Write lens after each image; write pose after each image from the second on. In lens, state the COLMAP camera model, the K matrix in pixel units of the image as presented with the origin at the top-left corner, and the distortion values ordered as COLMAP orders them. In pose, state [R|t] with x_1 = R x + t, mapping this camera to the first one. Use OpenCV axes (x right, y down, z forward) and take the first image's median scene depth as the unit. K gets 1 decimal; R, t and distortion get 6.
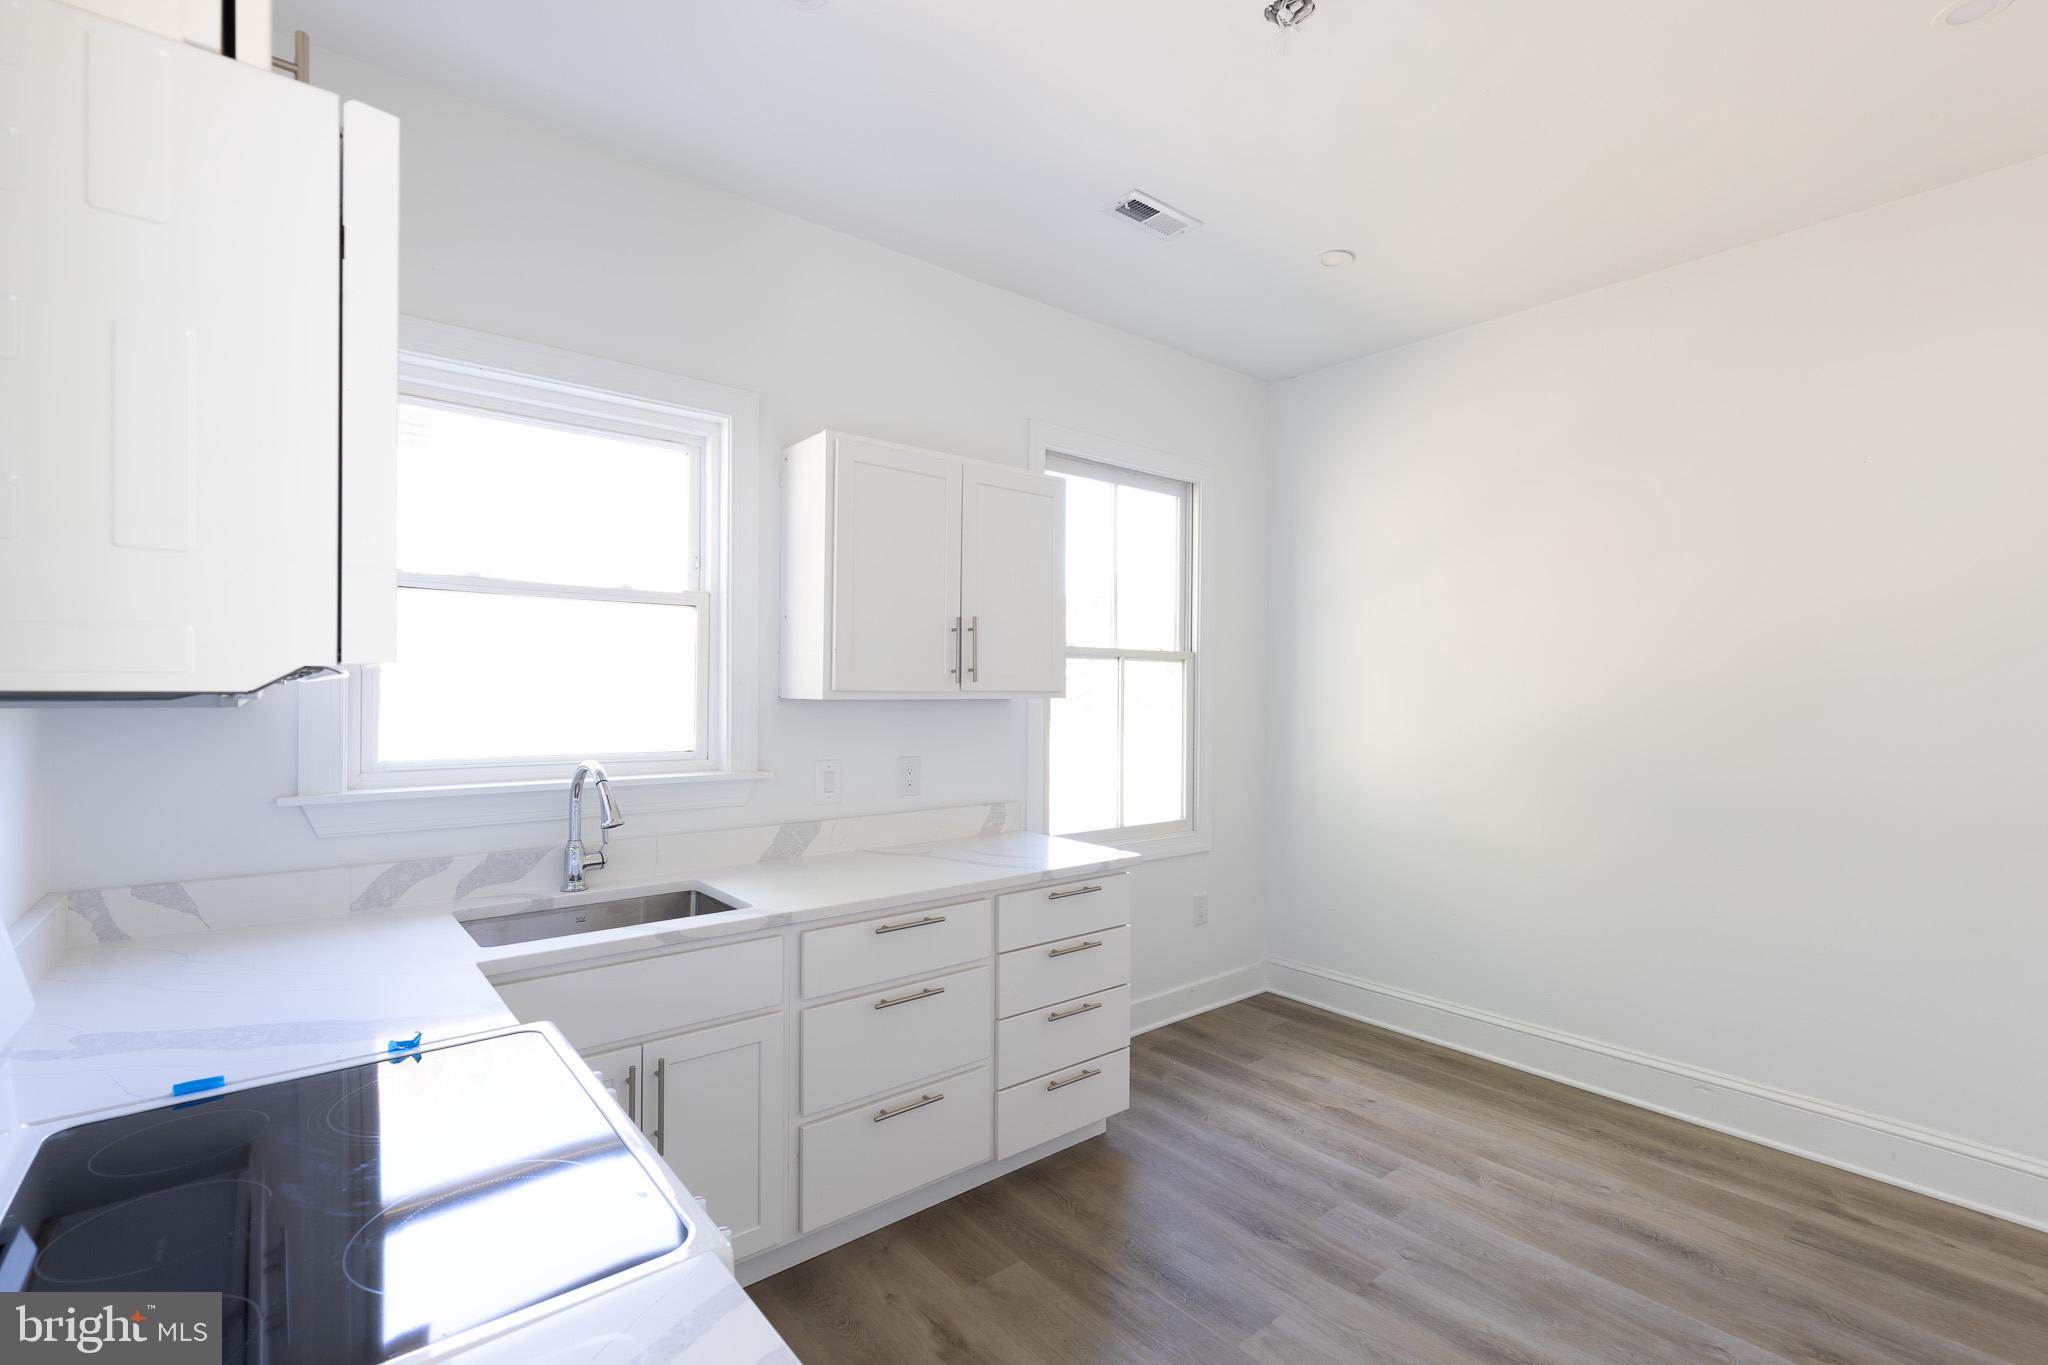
lens RADIAL K [[927.2, 0, 1029.4], [0, 927.2, 680.9], [0, 0, 1]] dist [0.011401, -0.000190]
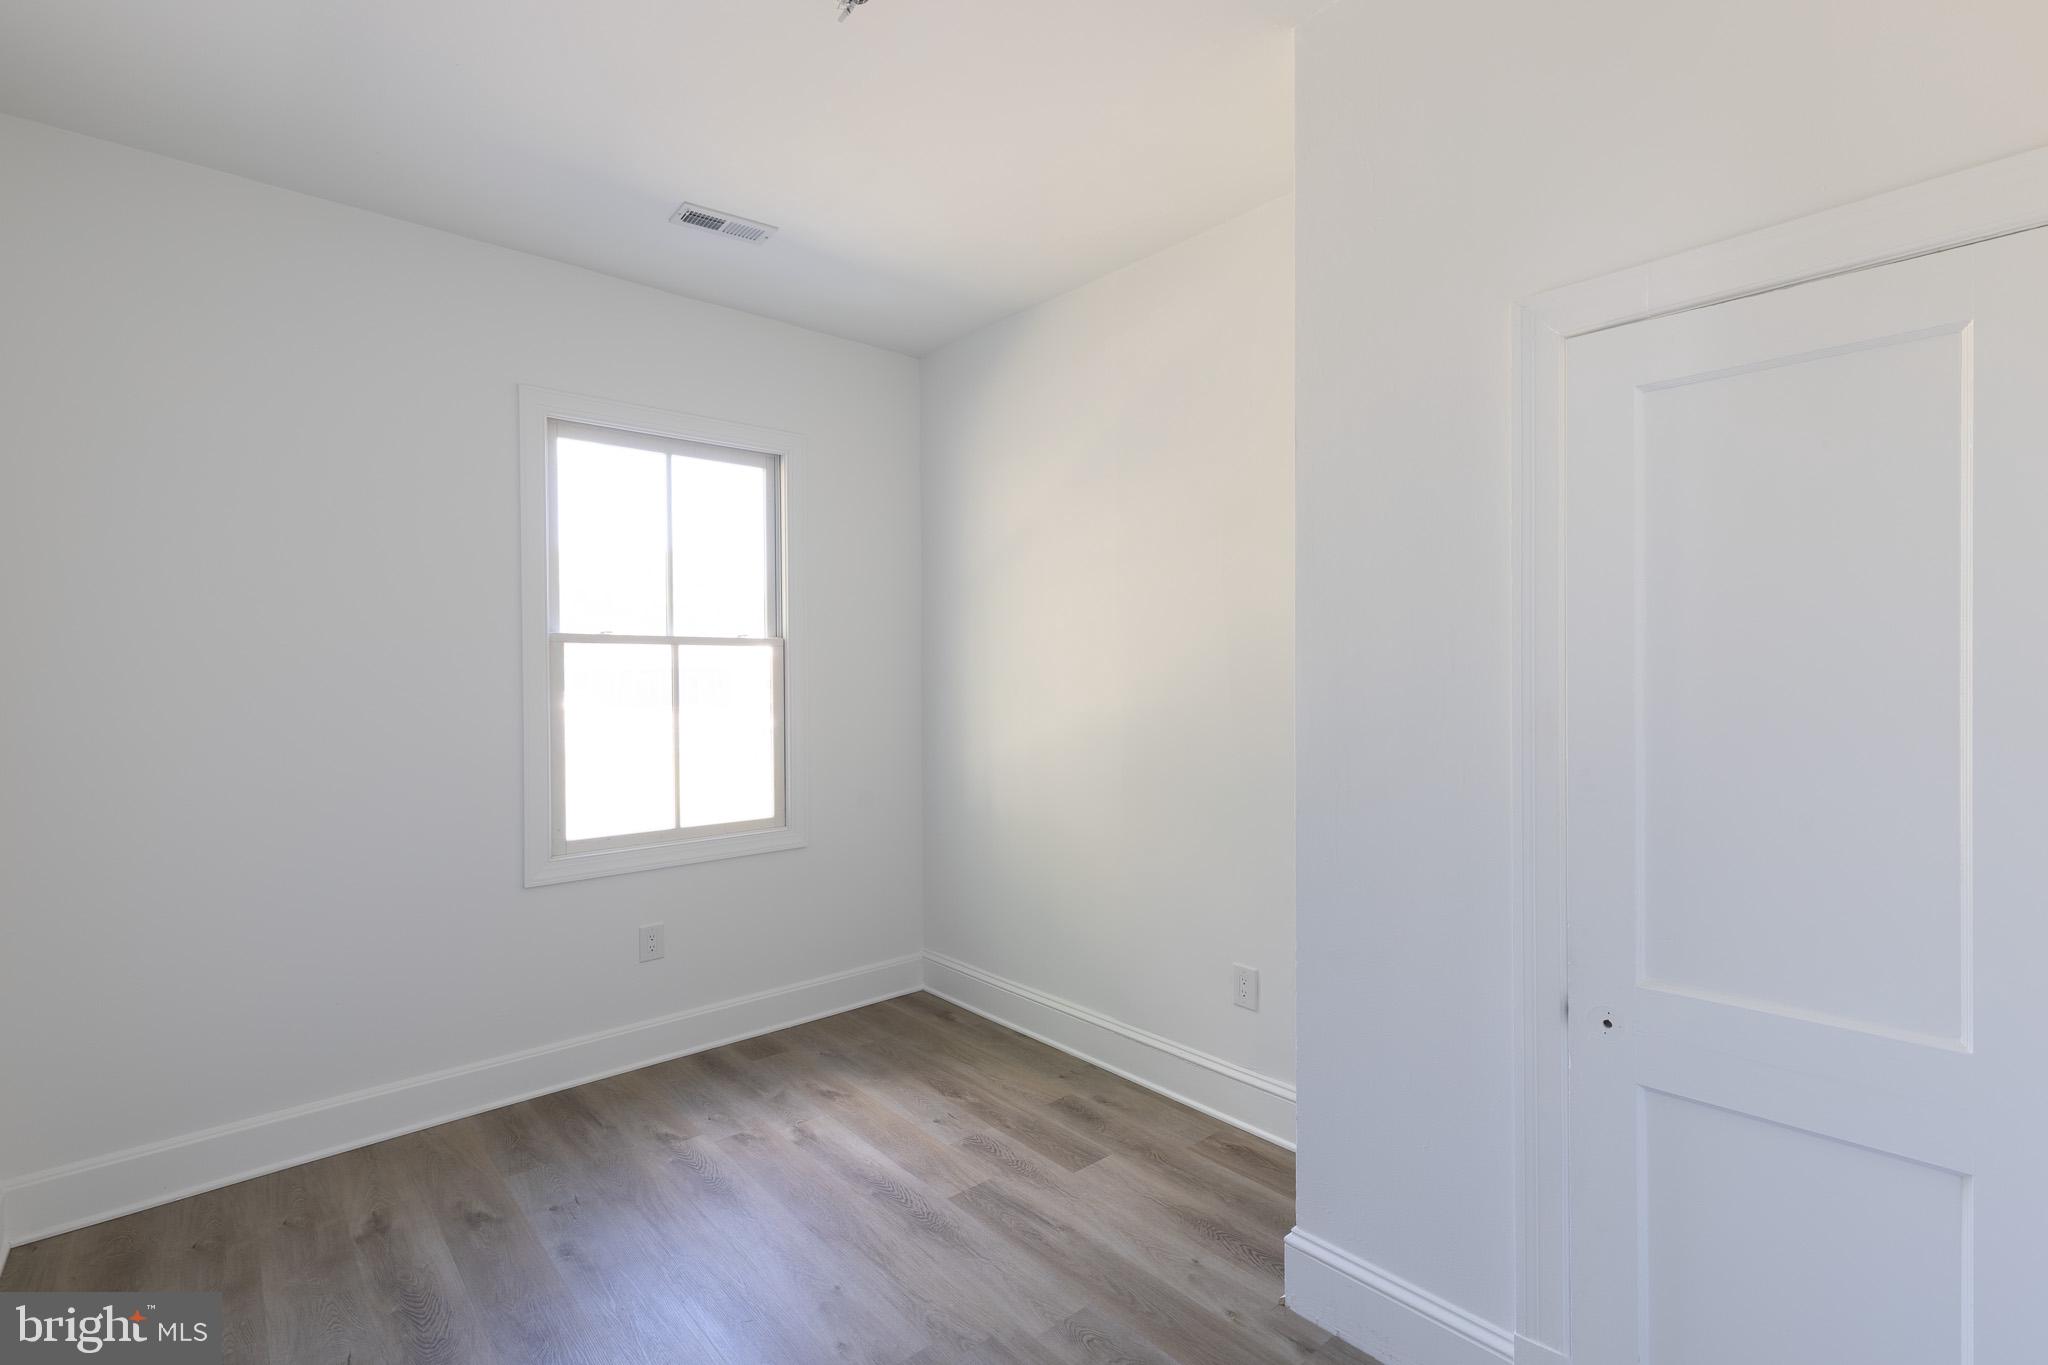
lens RADIAL K [[915.9, 0, 1024.0], [0, 915.9, 682.5], [0, 0, 1]] dist [0.005652, 0.000162]
pose [[0.998183, -0.018242, 0.057435, 0.364441], [0.017316, 0.999713, 0.016586, 0.003565], [-0.057721, -0.015561, 0.998211, 0.065216]]
